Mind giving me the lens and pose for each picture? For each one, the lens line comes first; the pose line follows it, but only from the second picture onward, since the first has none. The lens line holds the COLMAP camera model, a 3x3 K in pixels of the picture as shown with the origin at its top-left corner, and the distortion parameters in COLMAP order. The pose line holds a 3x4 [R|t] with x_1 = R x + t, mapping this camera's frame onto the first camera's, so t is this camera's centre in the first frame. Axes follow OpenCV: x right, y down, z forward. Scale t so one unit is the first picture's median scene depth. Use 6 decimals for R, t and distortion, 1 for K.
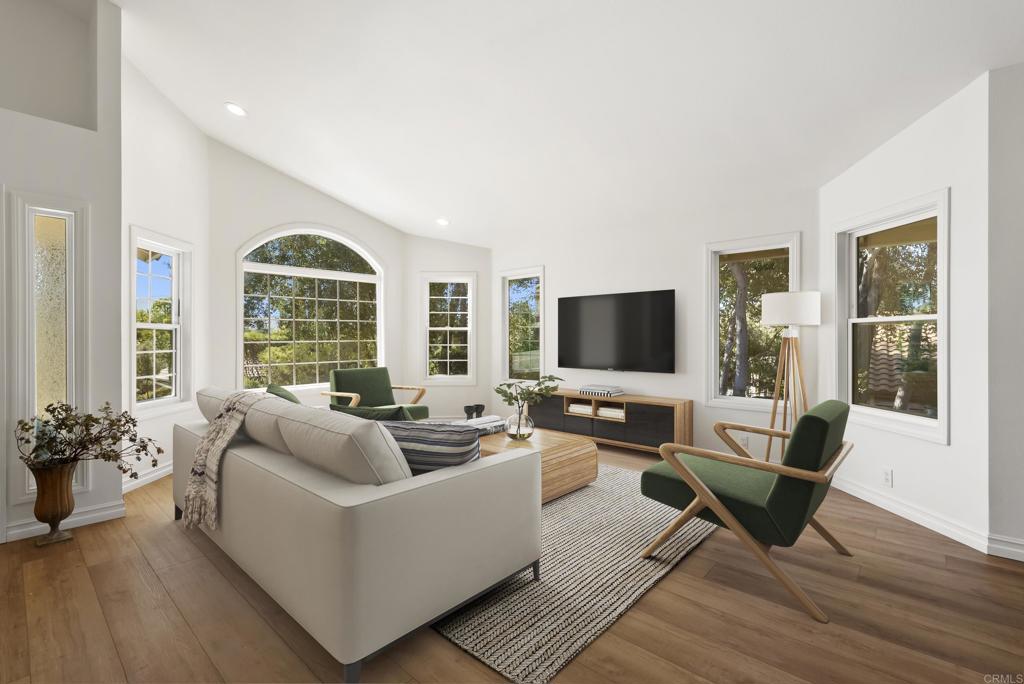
lens RADIAL K [[461.3, 0, 512.5], [0, 461.3, 338.0], [0, 0, 1]] dist [-0.000011, 0.000392]
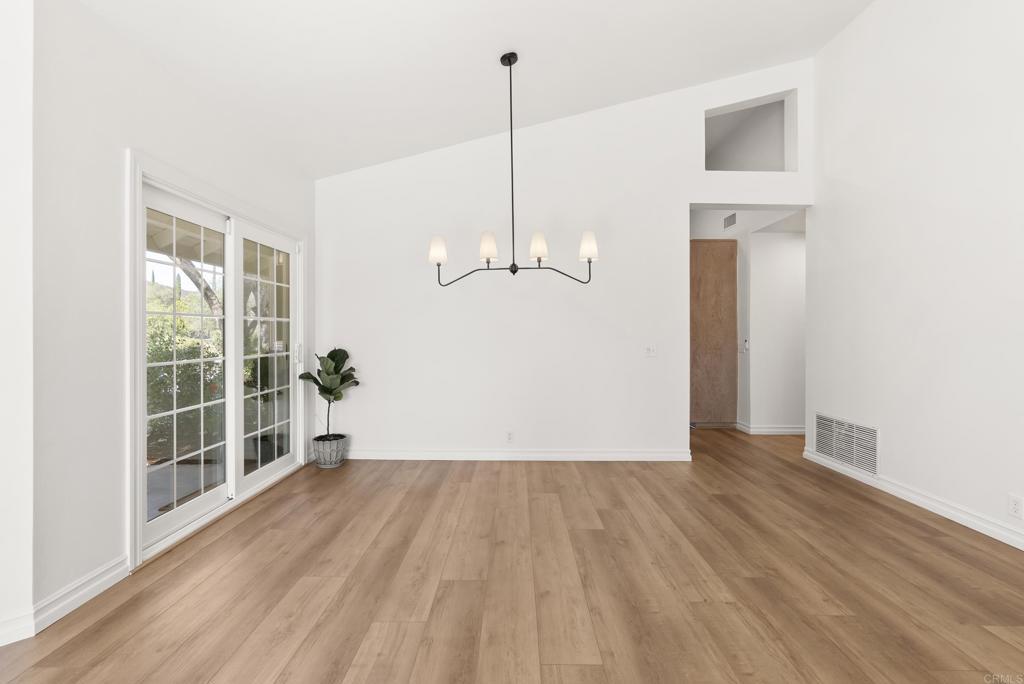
lens RADIAL K [[464.6, 0, 512.9], [0, 464.6, 335.3], [0, 0, 1]] dist [-0.002944, -0.000167]
pose [[-0.670441, 0.000216, 0.741963, -0.003136], [0.000065, 1.000000, -0.000232, 0.001312], [-0.741963, -0.000108, -0.670441, 0.718475]]
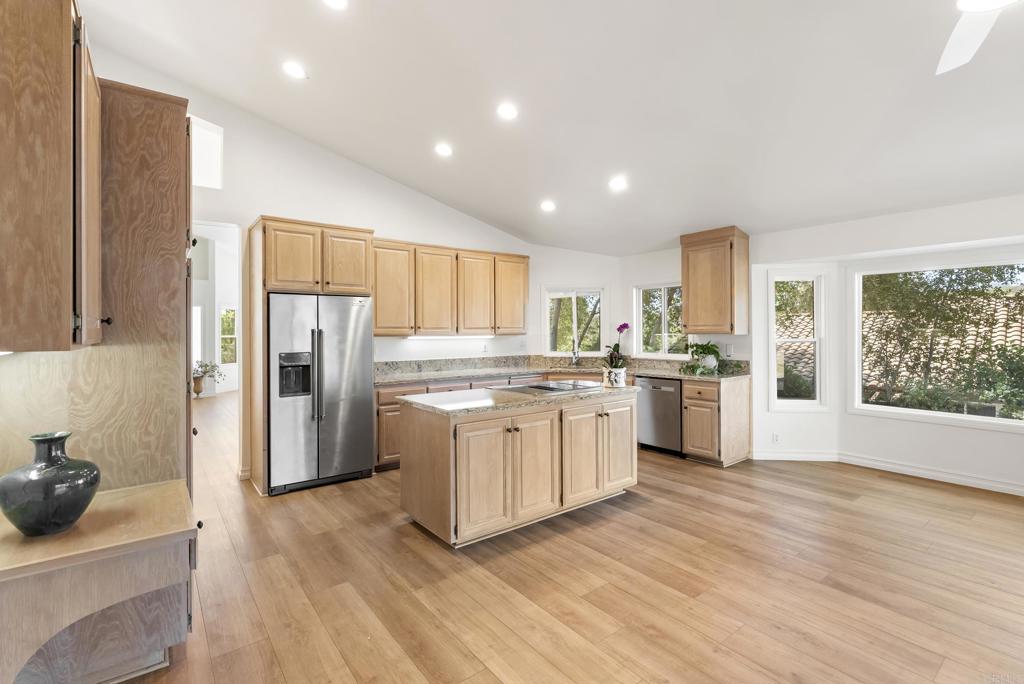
lens RADIAL K [[469.2, 0, 516.2], [0, 469.2, 330.4], [0, 0, 1]] dist [-0.008124, 0.000105]
pose [[0.985953, -0.002107, -0.167009, 1.706794], [0.001837, 0.999997, -0.001772, -0.067812], [0.167012, 0.001440, 0.985954, -1.803230]]
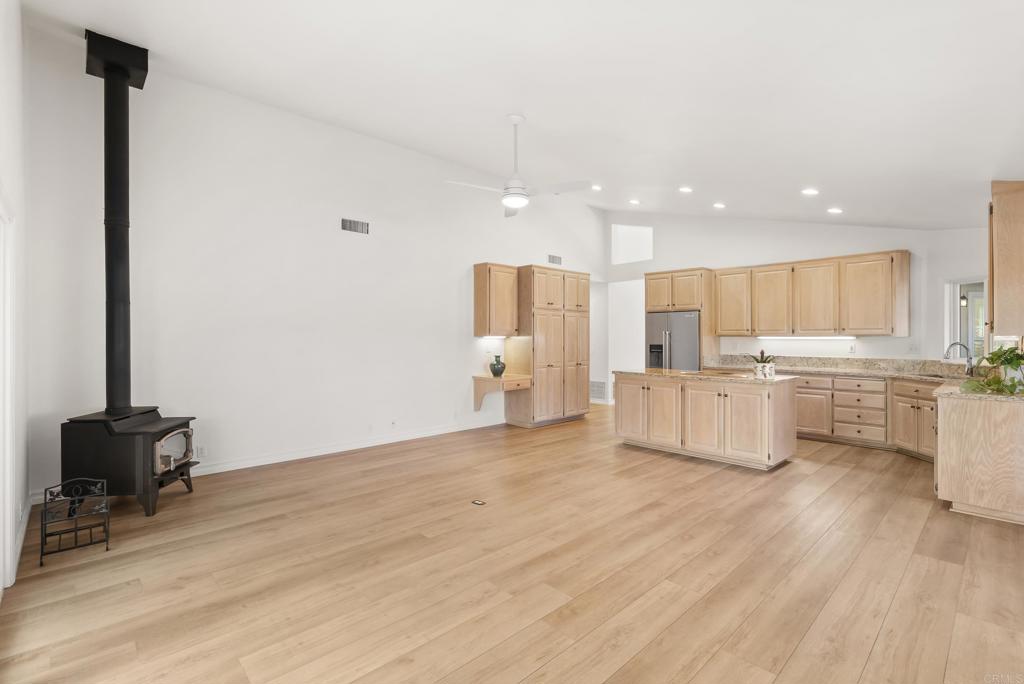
lens RADIAL K [[468.0, 0, 512.4], [0, 468.0, 336.0], [0, 0, 1]] dist [-0.001833, 0.001045]
pose [[-0.070017, 0.000828, -0.997545, 3.235715], [-0.000259, 1.000000, 0.000848, -0.055507], [0.997546, 0.000317, -0.070017, -1.227551]]
